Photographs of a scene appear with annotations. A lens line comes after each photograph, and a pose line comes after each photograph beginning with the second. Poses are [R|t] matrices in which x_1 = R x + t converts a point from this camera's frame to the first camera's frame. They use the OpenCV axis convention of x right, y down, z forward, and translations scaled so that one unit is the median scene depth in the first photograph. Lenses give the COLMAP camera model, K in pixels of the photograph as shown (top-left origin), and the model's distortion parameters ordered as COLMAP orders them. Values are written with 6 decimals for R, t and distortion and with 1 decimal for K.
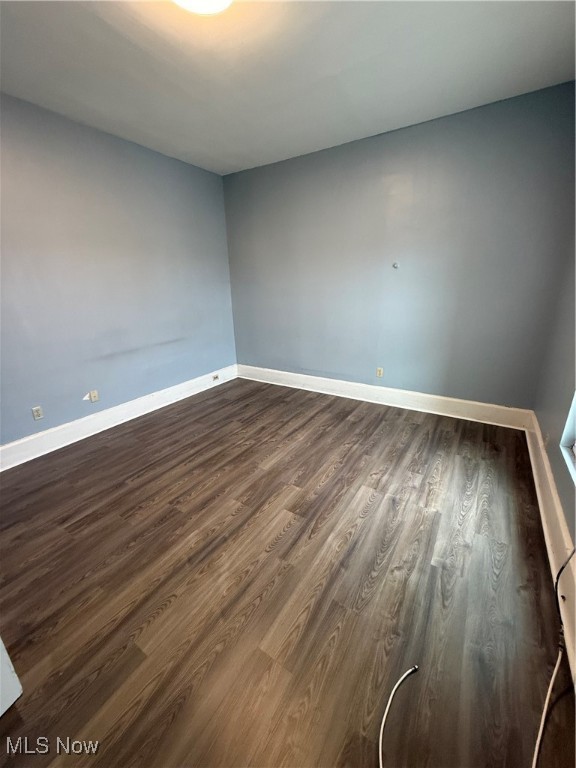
lens RADIAL K [[306.8, 0, 287.3], [0, 306.8, 383.7], [0, 0, 1]] dist [-0.003728, -0.000042]
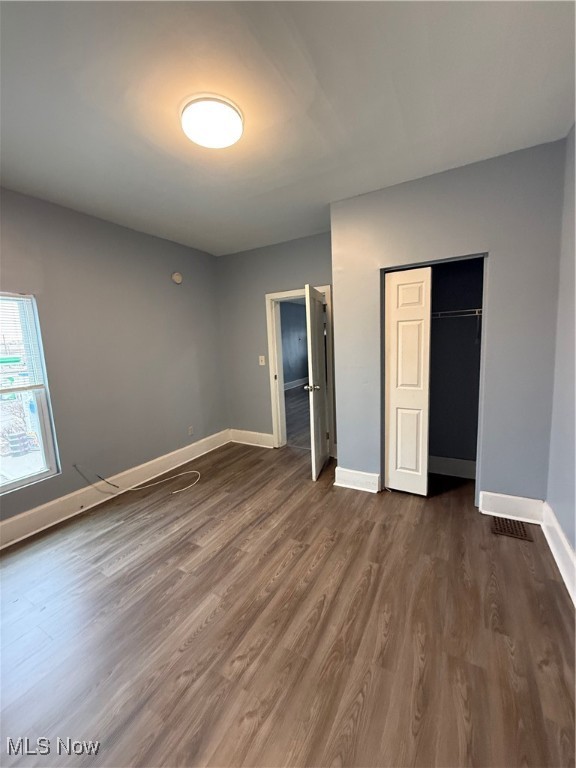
lens RADIAL K [[306.8, 0, 287.4], [0, 306.8, 383.6], [0, 0, 1]] dist [-0.003728, -0.000042]
pose [[-0.996154, 0.075064, -0.045203, -0.293034], [0.047590, 0.896639, 0.440197, -0.573775], [0.073574, 0.436353, -0.896763, 1.646280]]
